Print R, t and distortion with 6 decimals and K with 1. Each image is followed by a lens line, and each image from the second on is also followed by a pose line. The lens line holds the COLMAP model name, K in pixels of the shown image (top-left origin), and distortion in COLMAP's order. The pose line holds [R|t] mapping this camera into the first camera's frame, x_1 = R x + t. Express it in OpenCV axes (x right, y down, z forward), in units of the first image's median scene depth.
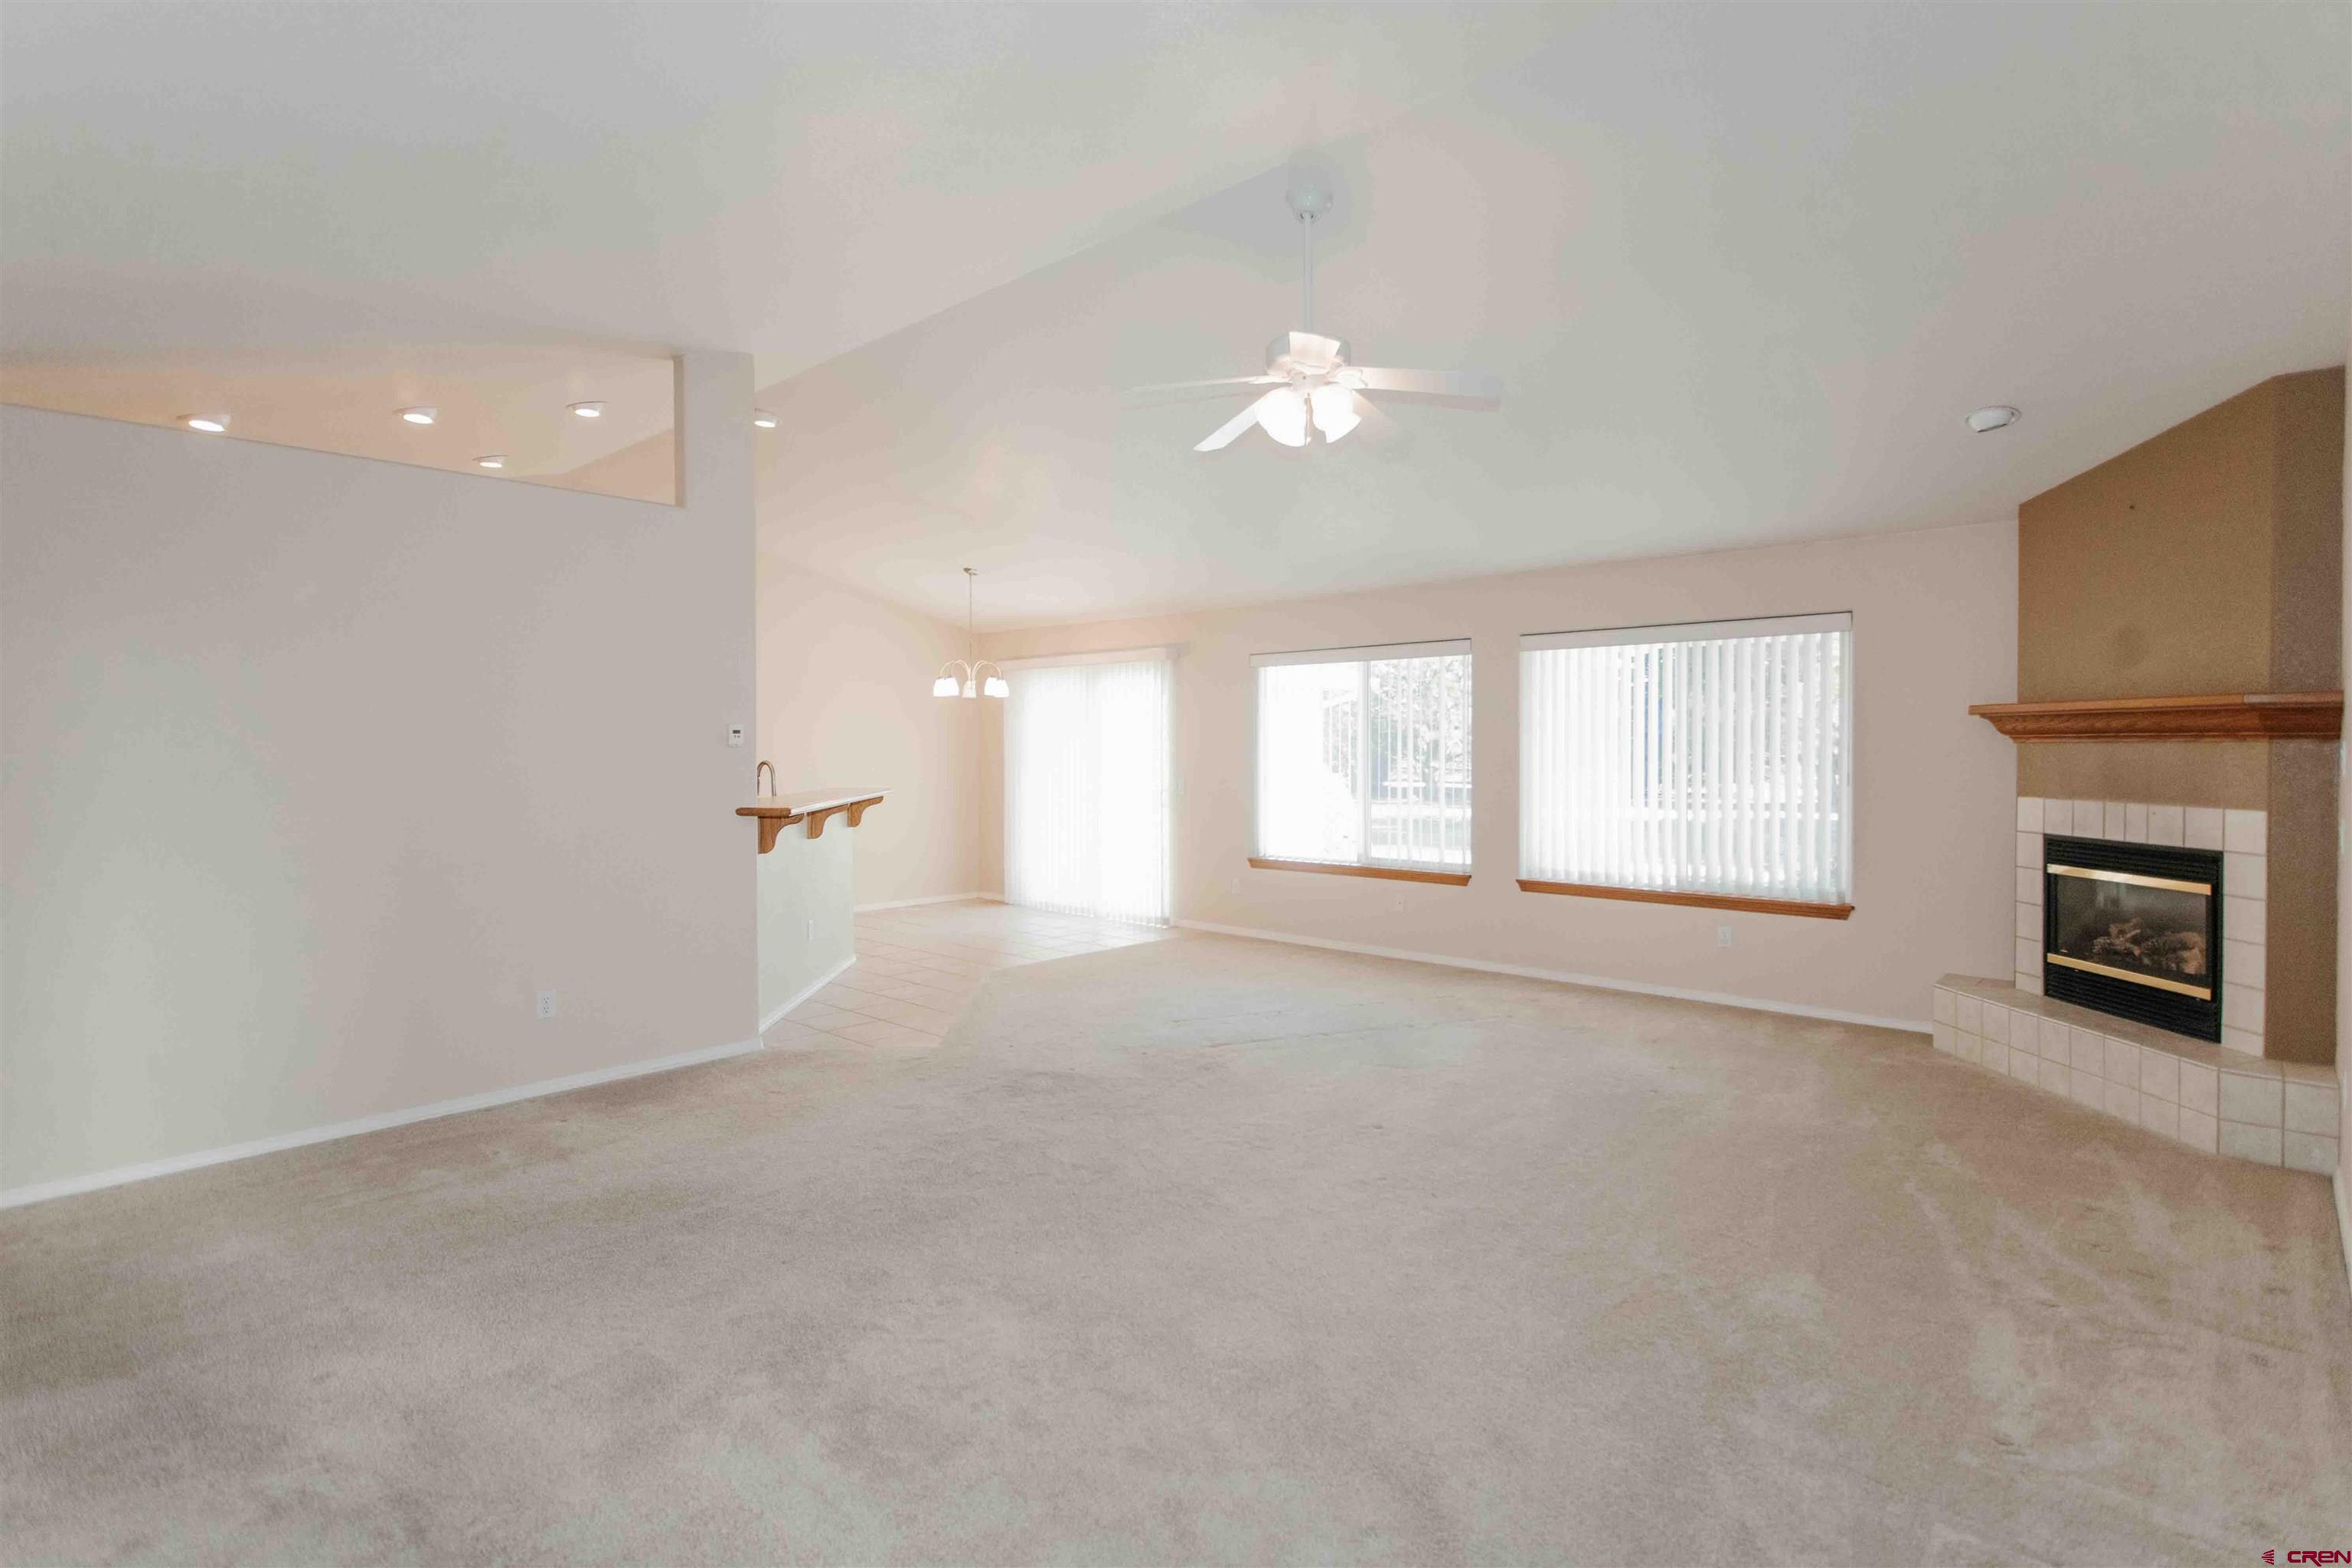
lens RADIAL K [[1255.7, 0, 1175.0], [0, 1255.7, 777.4], [0, 0, 1]] dist [0.000935, 0.123473]
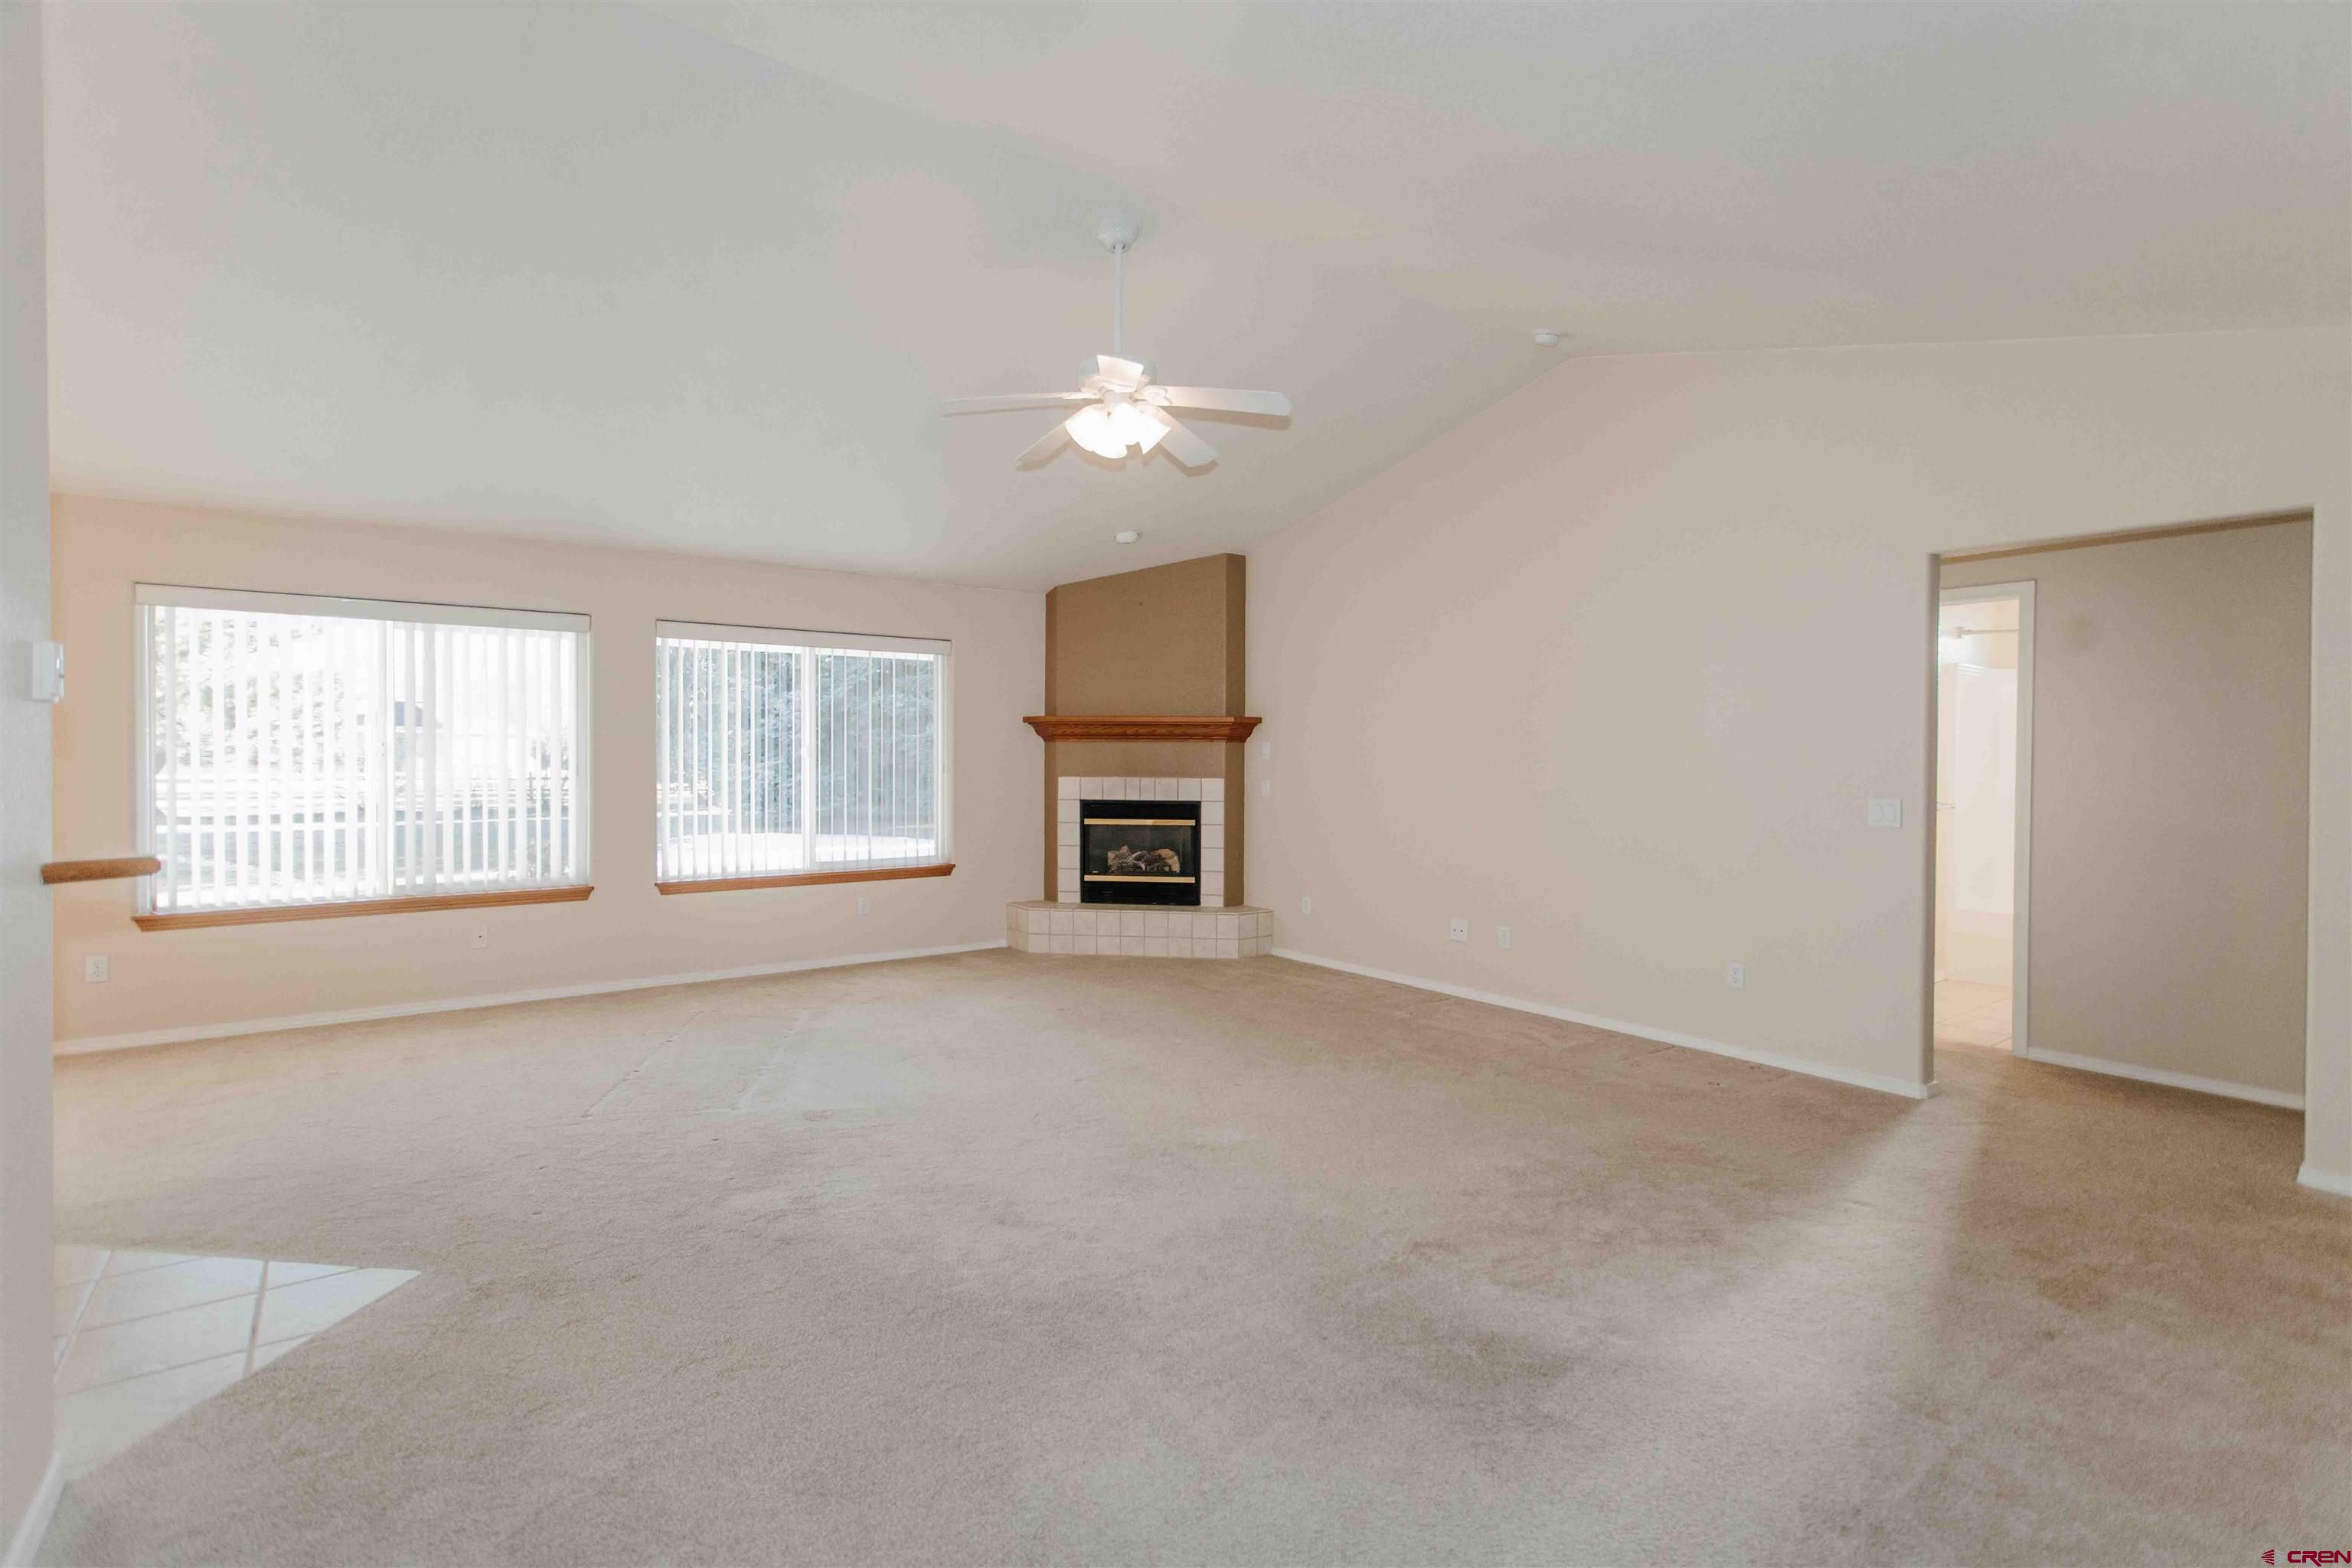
lens RADIAL K [[1118.8, 0, 1180.6], [0, 1118.8, 771.0], [0, 0, 1]] dist [0.001914, 0.001400]
pose [[0.162331, -0.019887, 0.986536, -0.670093], [0.018113, 0.999688, 0.017171, -0.012540], [-0.986570, 0.015082, 0.162641, 0.679821]]
